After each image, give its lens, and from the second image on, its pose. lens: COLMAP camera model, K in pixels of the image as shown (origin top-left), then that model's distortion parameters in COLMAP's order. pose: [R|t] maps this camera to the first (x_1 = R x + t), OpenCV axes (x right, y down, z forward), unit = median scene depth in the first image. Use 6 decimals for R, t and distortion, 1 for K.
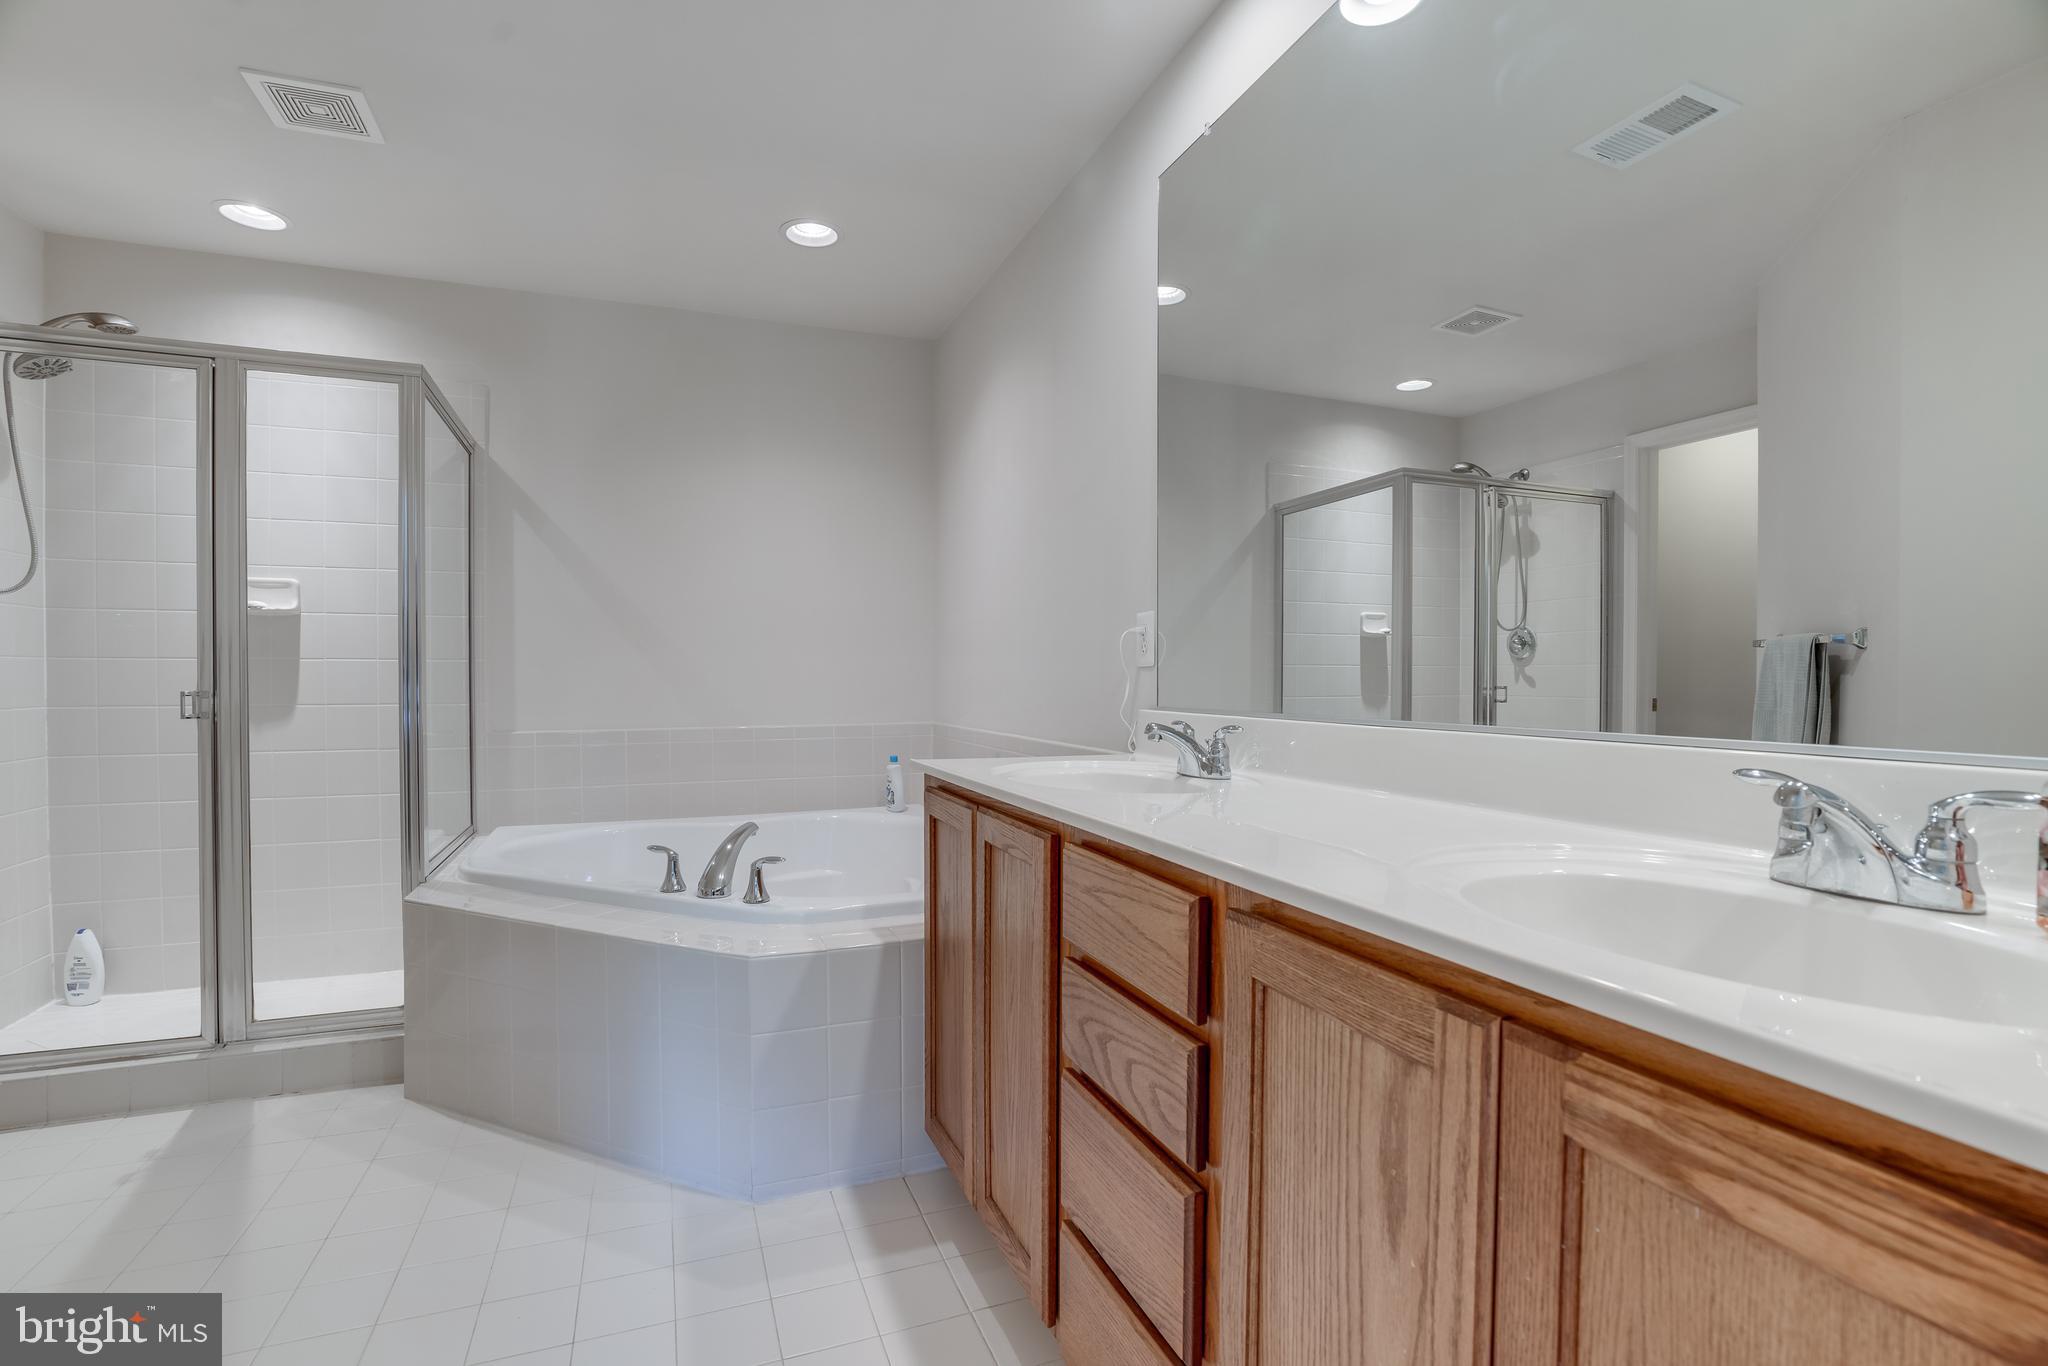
lens RADIAL K [[956.6, 0, 1024.0], [0, 956.6, 683.0], [0, 0, 1]] dist [-0.053717, 0.016526]
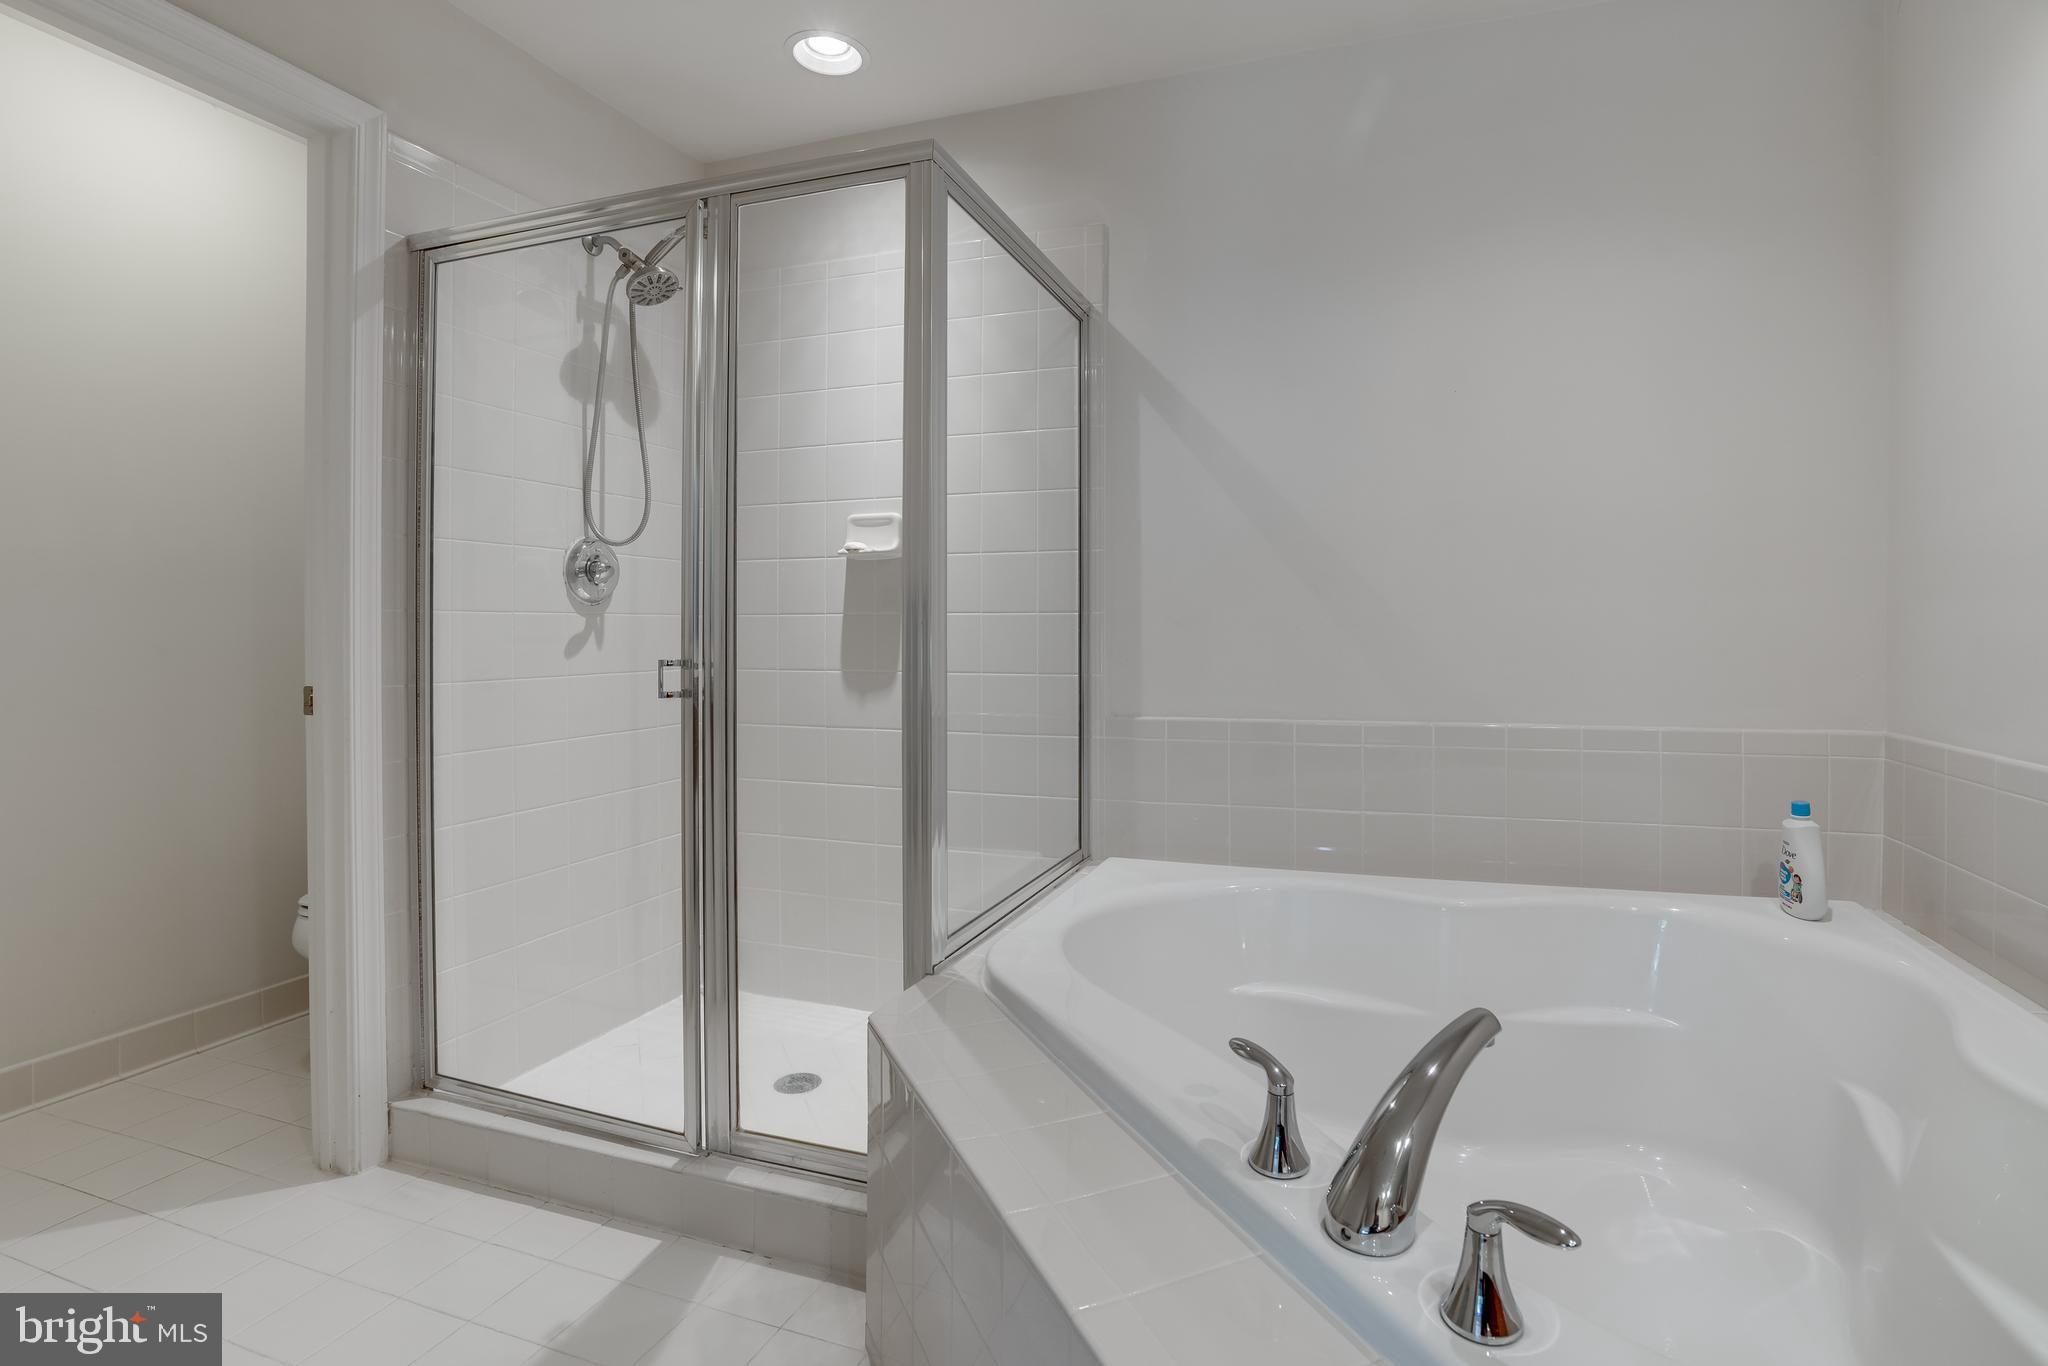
lens RADIAL K [[1100.6, 0, 1026.8], [0, 1100.6, 632.9], [0, 0, 1]] dist [-0.046128, -0.000071]
pose [[0.766448, 0.001908, -0.642303, -0.139846], [-0.005020, 0.999983, -0.003020, -0.010328], [0.642286, 0.005539, 0.766445, 0.521515]]
